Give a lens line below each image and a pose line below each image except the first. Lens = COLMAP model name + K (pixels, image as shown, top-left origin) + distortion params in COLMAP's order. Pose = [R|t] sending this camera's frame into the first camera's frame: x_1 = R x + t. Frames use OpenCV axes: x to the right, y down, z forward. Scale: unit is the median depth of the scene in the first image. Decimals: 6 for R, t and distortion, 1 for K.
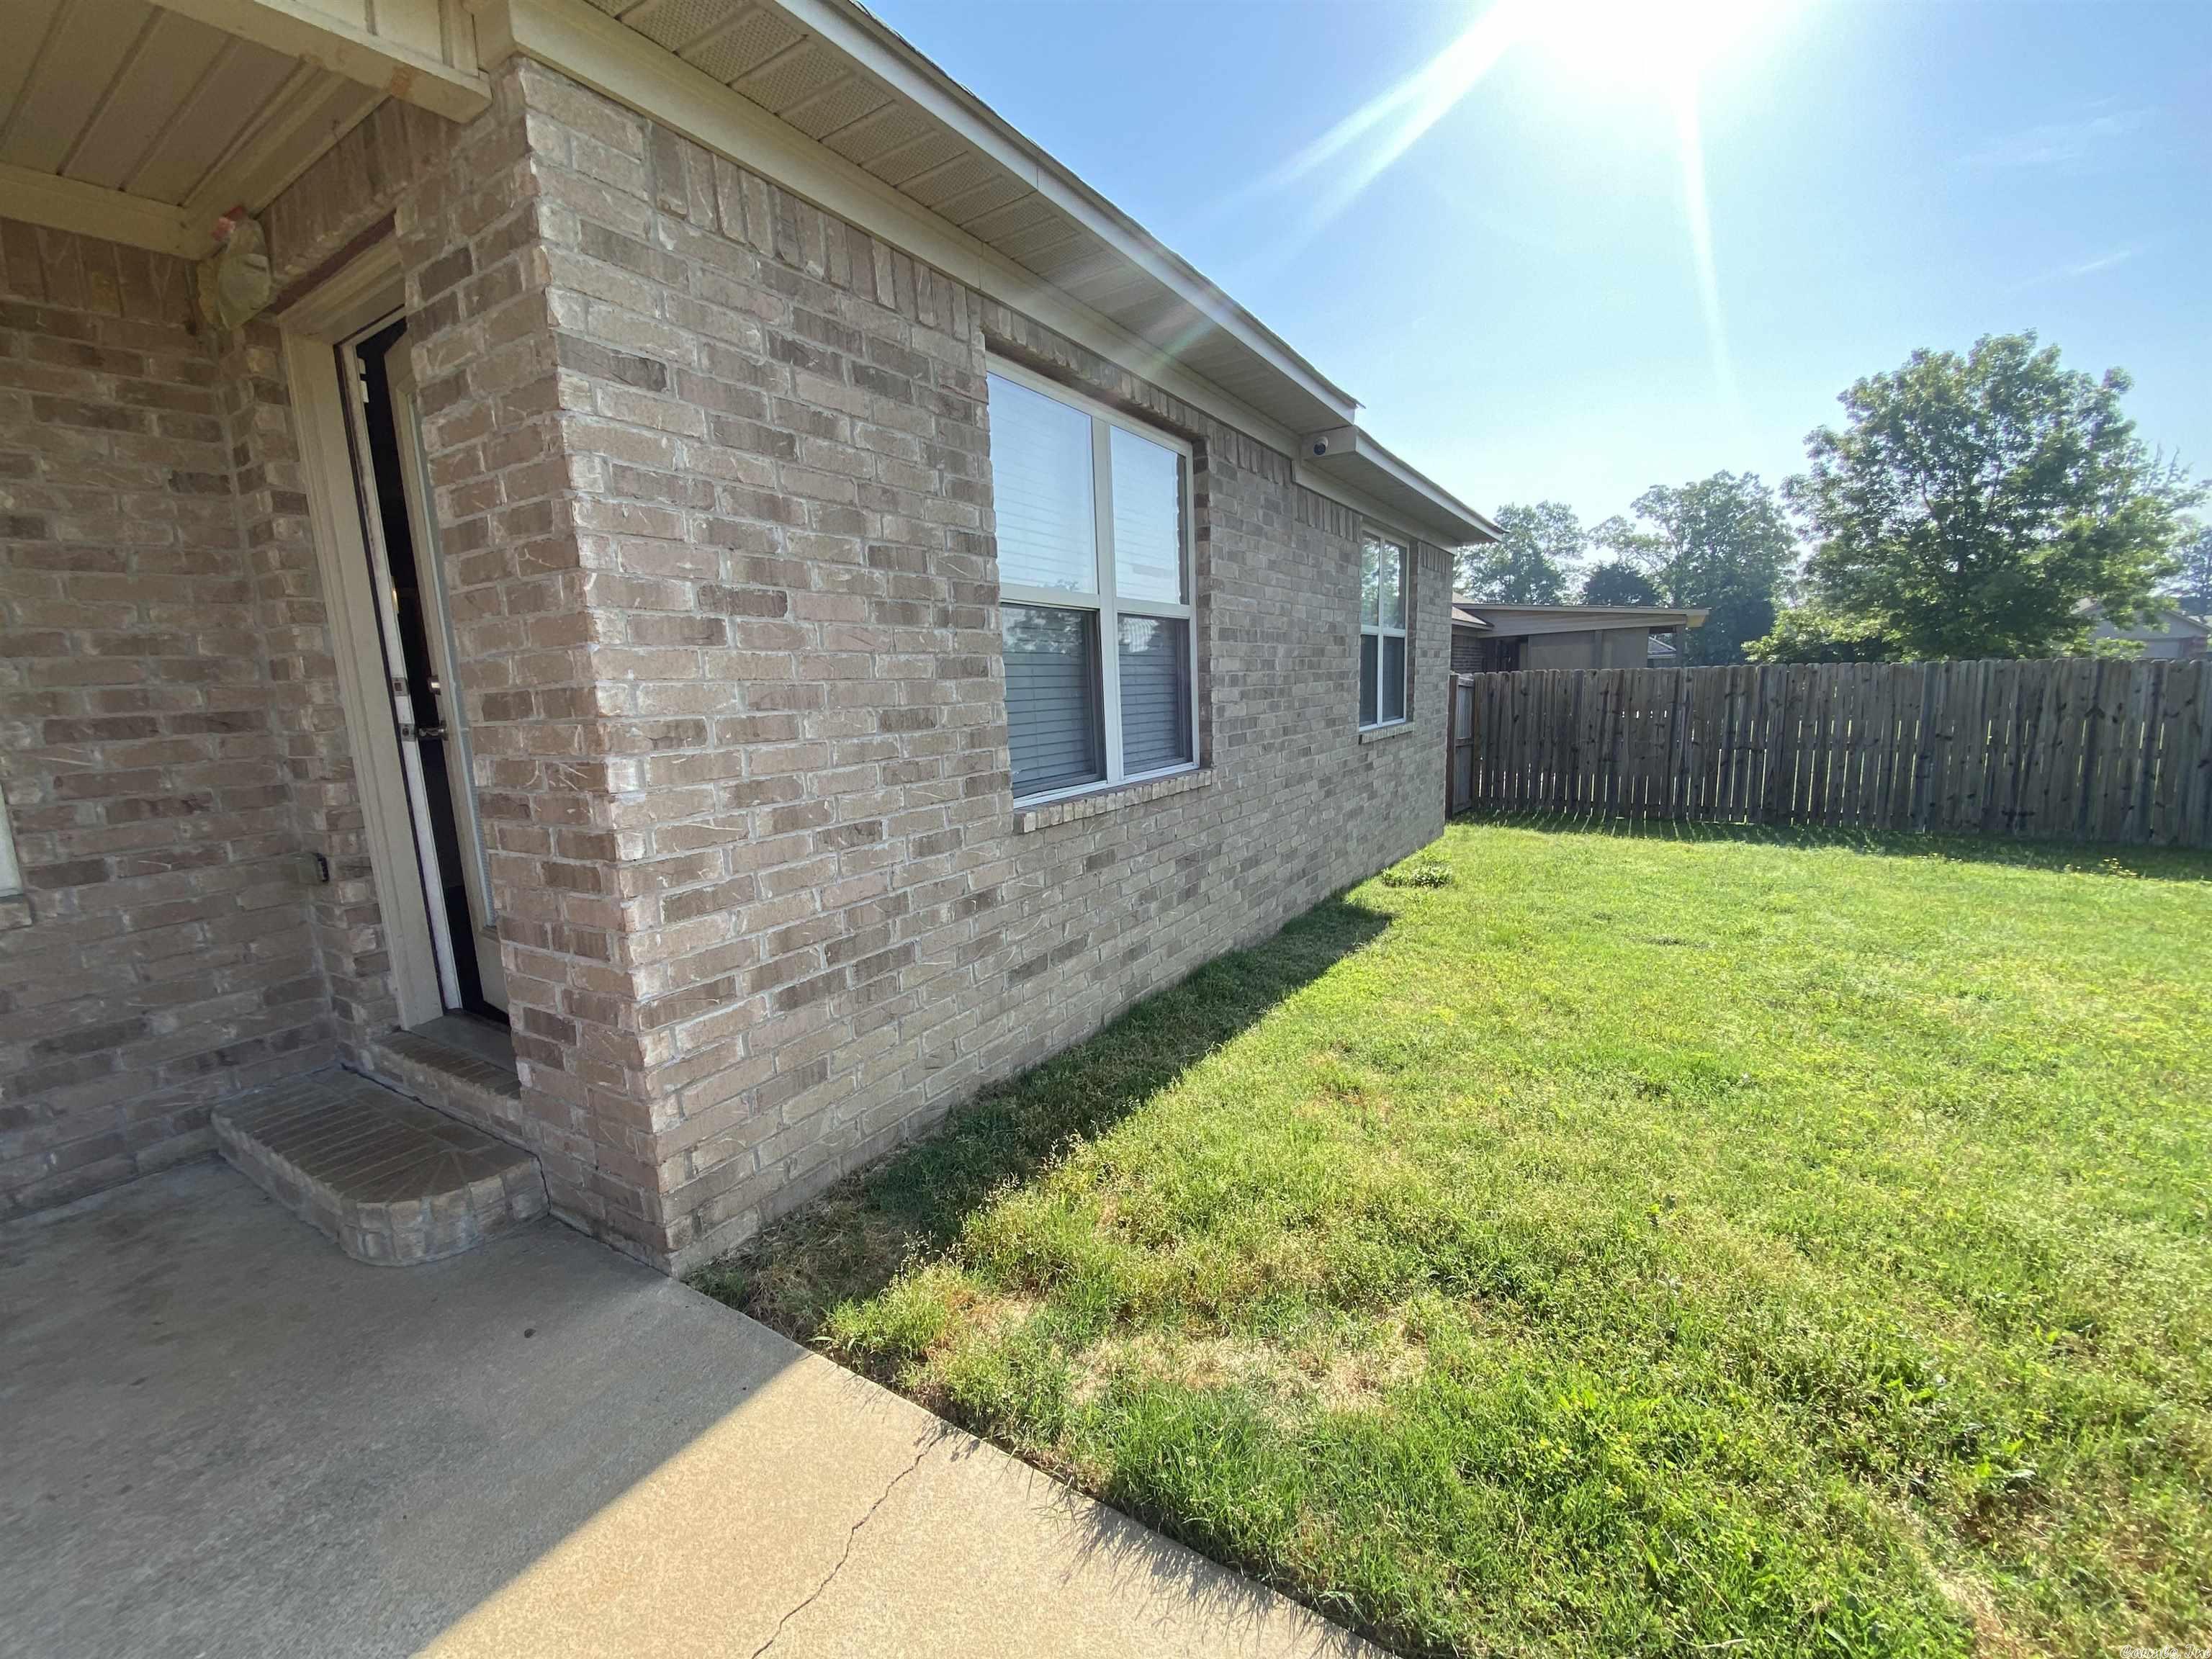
lens RADIAL K [[898.6, 0, 1109.2], [0, 898.6, 837.1], [0, 0, 1]] dist [0.022151, -0.021248]
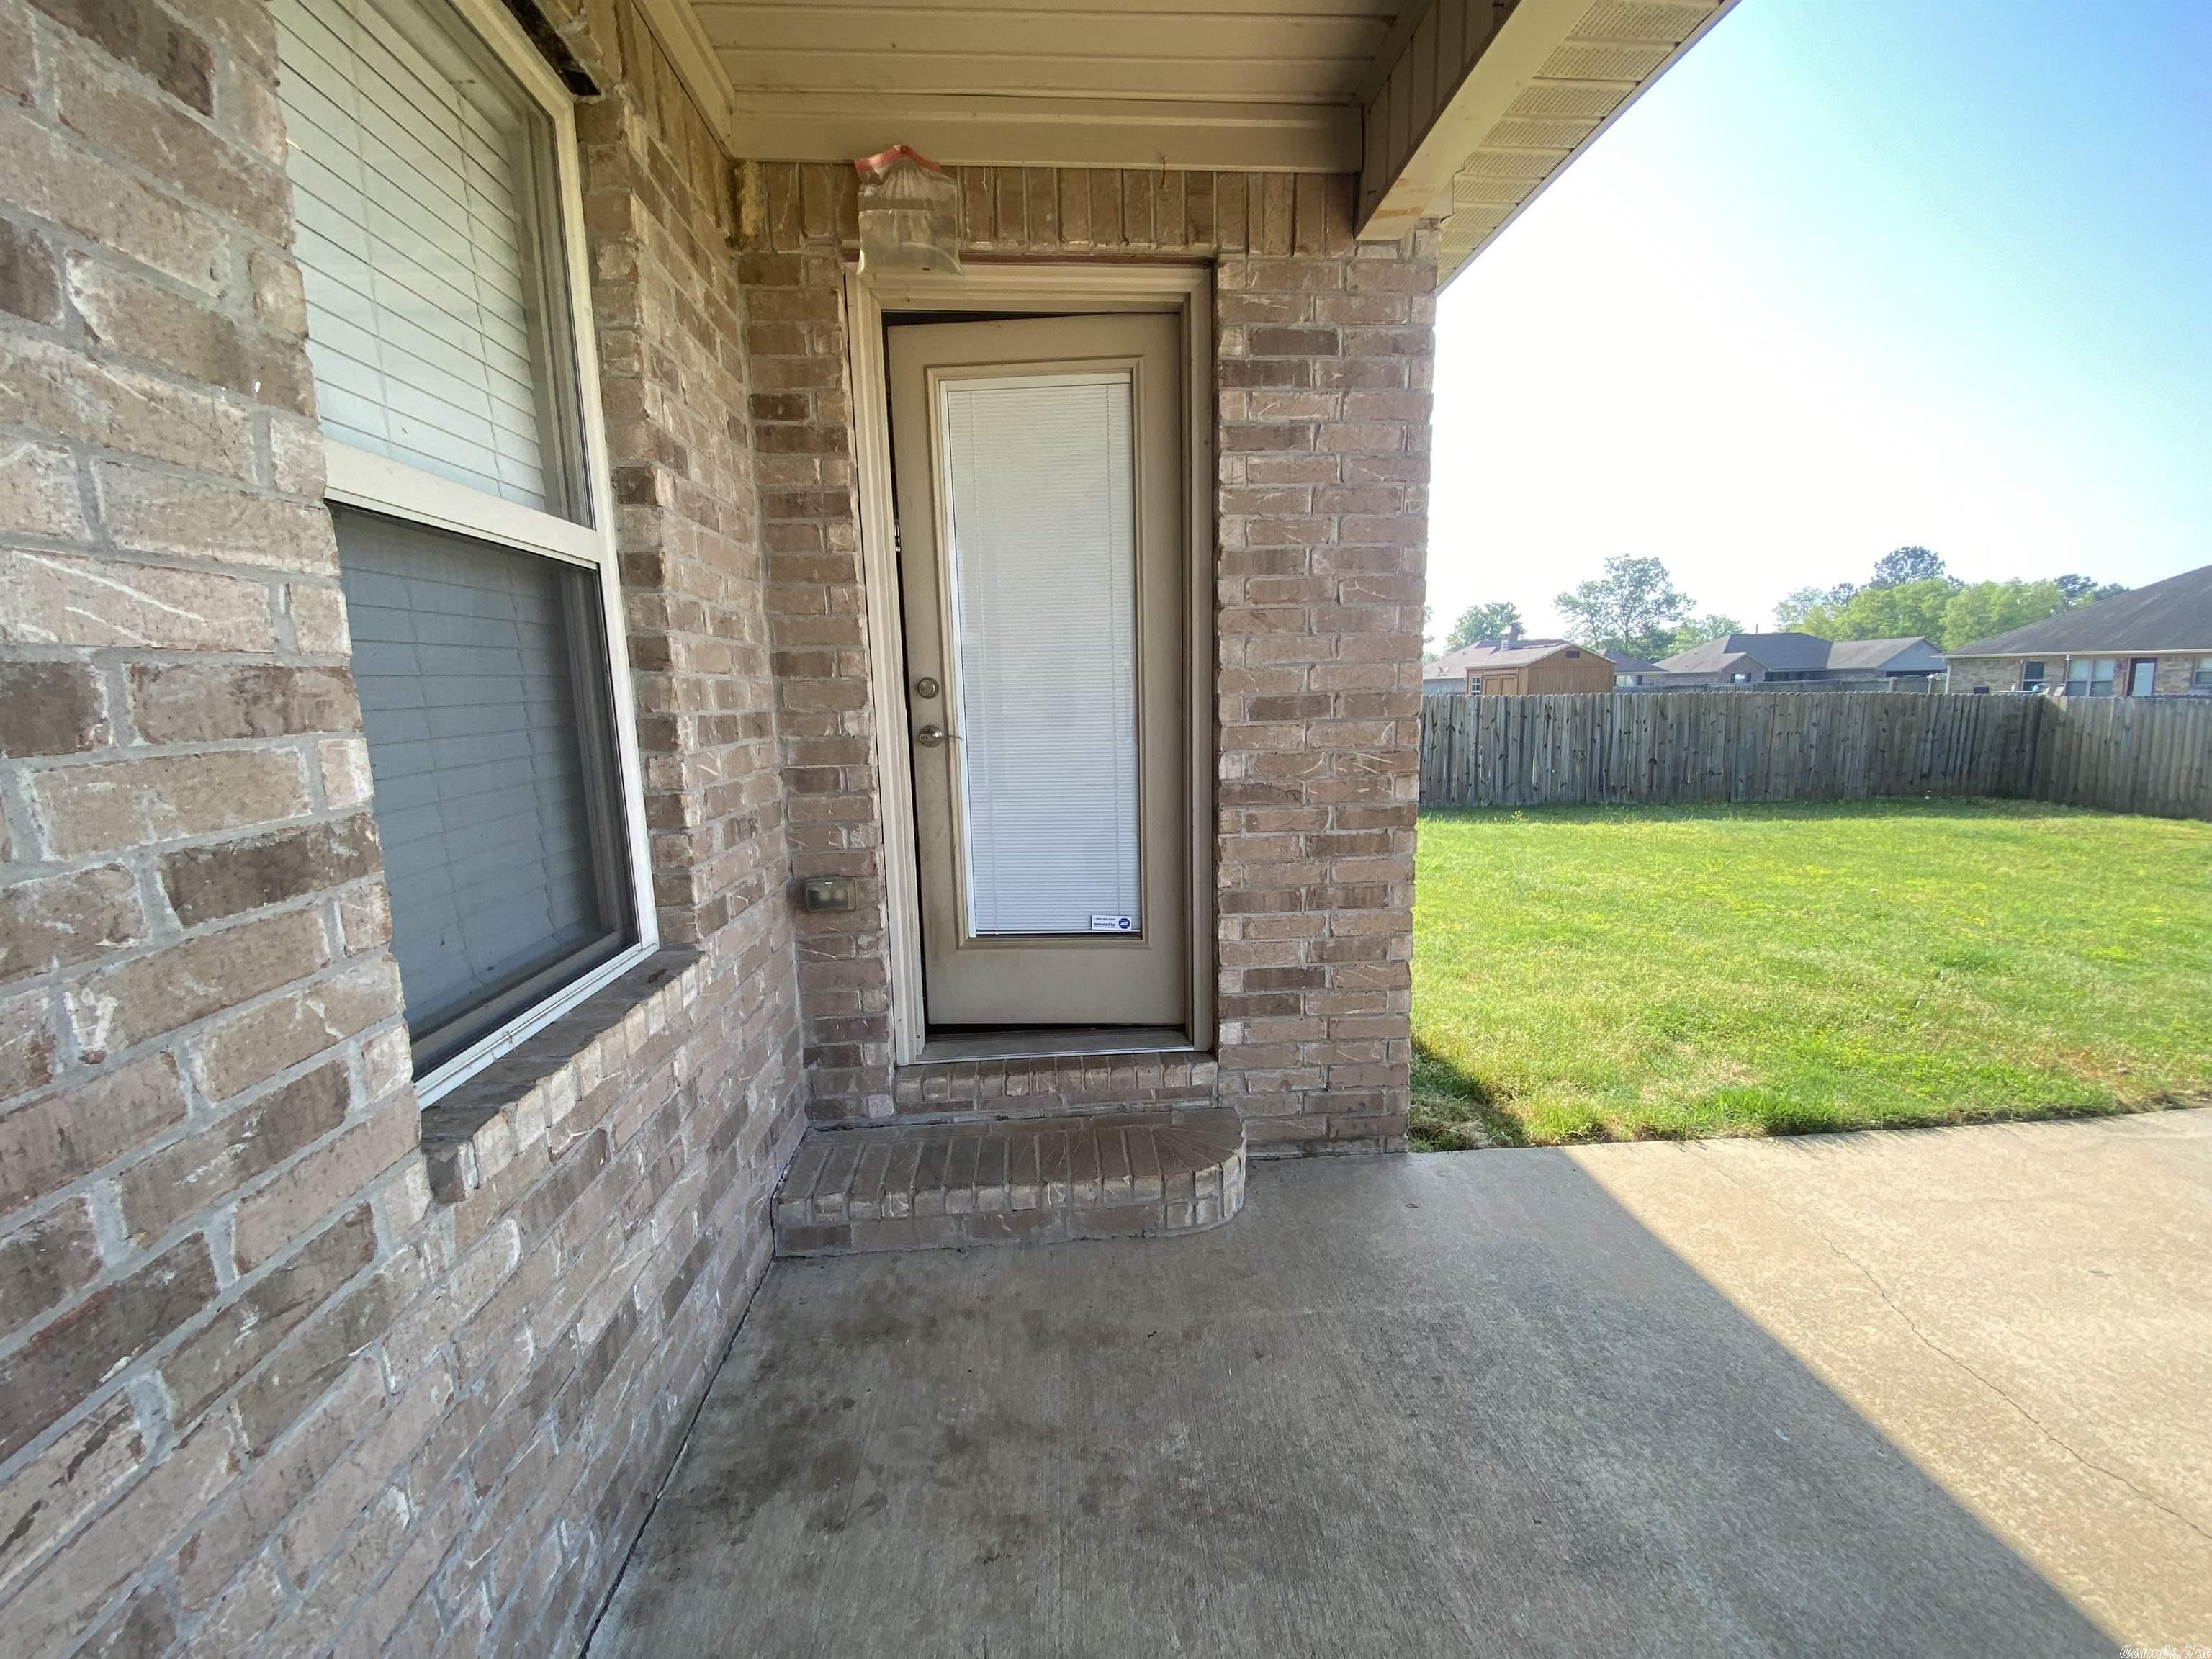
lens RADIAL K [[898.6, 0, 1109.2], [0, 898.6, 837.1], [0, 0, 1]] dist [0.022151, -0.021248]
pose [[0.805968, -0.073254, 0.587409, -1.650518], [0.089490, 0.995987, 0.001421, 0.004008], [-0.585156, 0.051422, 0.809289, 0.208275]]
